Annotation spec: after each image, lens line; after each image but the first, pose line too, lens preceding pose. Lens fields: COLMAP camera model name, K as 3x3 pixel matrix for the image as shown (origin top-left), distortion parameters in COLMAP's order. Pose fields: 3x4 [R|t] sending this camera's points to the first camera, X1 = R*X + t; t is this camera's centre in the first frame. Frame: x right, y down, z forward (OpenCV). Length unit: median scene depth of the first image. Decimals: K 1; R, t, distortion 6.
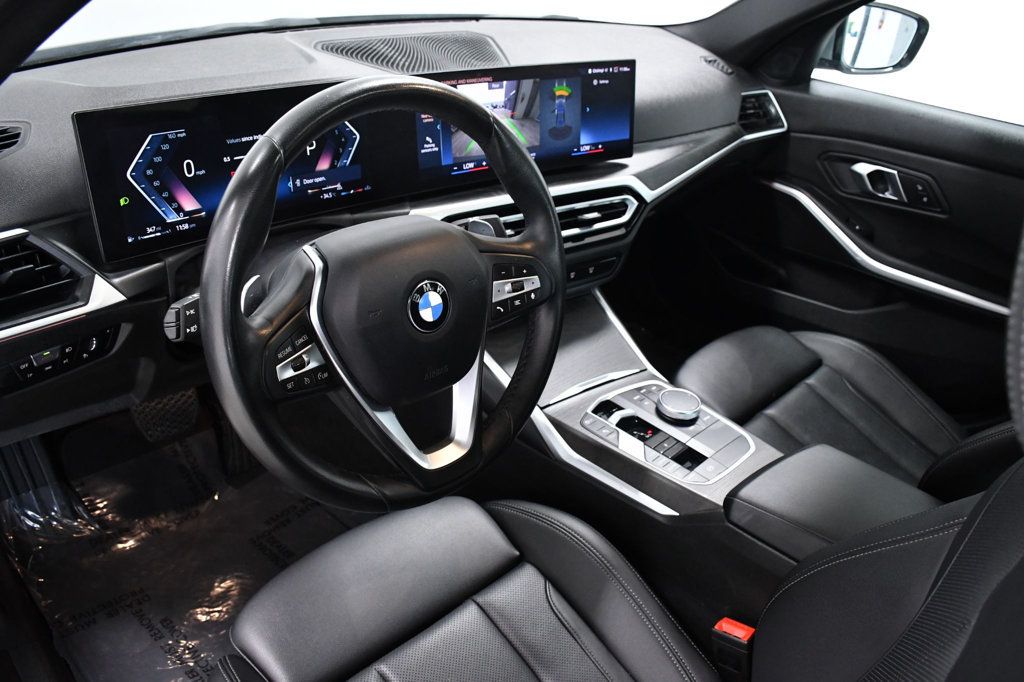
lens RADIAL K [[800.9, 0, 512.0], [0, 800.9, 341.0], [0, 0, 1]] dist [-0.161115, 0.098891]
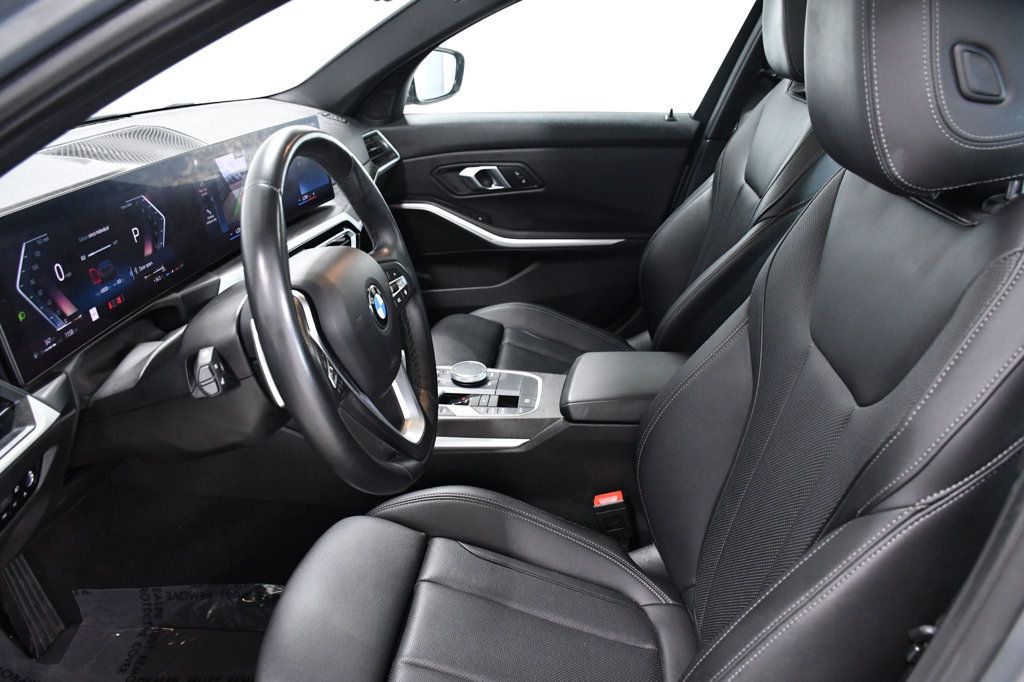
lens RADIAL K [[800.9, 0, 512.0], [0, 800.9, 341.0], [0, 0, 1]] dist [-0.161115, 0.098891]
pose [[0.762859, -0.320757, 0.561392, -0.419002], [0.373423, 0.927390, 0.022440, 0.034042], [-0.527827, 0.192518, 0.827246, -0.048361]]
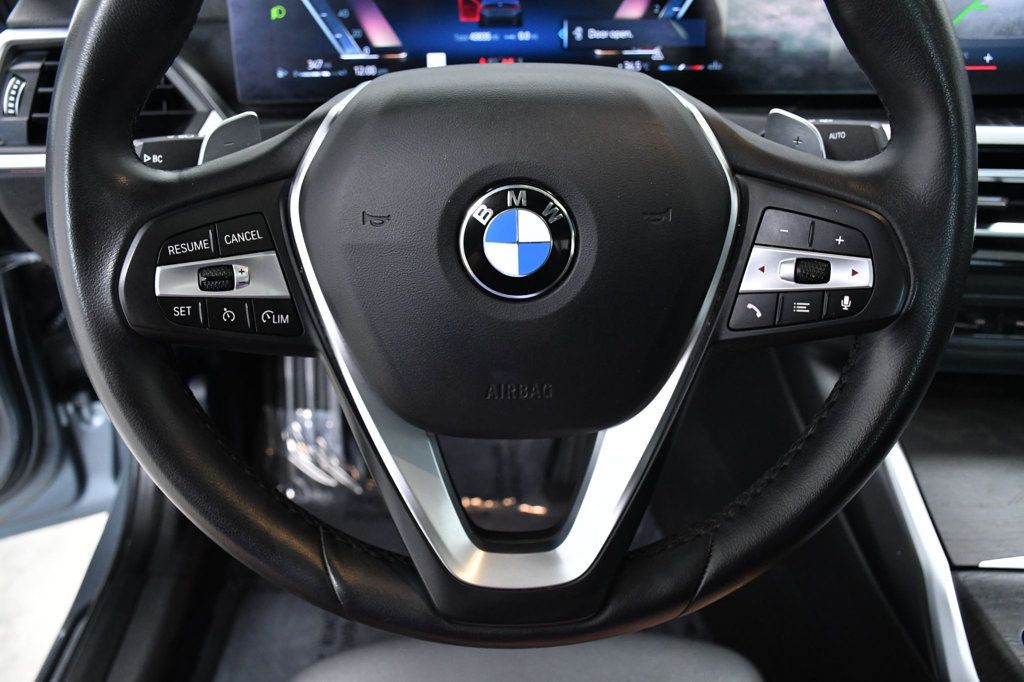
lens RADIAL K [[948.4, 0, 490.6], [0, 948.4, 354.9], [0, 0, 1]] dist [-0.124362, 0.176544]
pose [[0.720835, 0.273708, -0.636774, 0.162693], [-0.270892, 0.956903, 0.104657, -0.023362], [0.637976, 0.097057, 0.763915, 0.384397]]
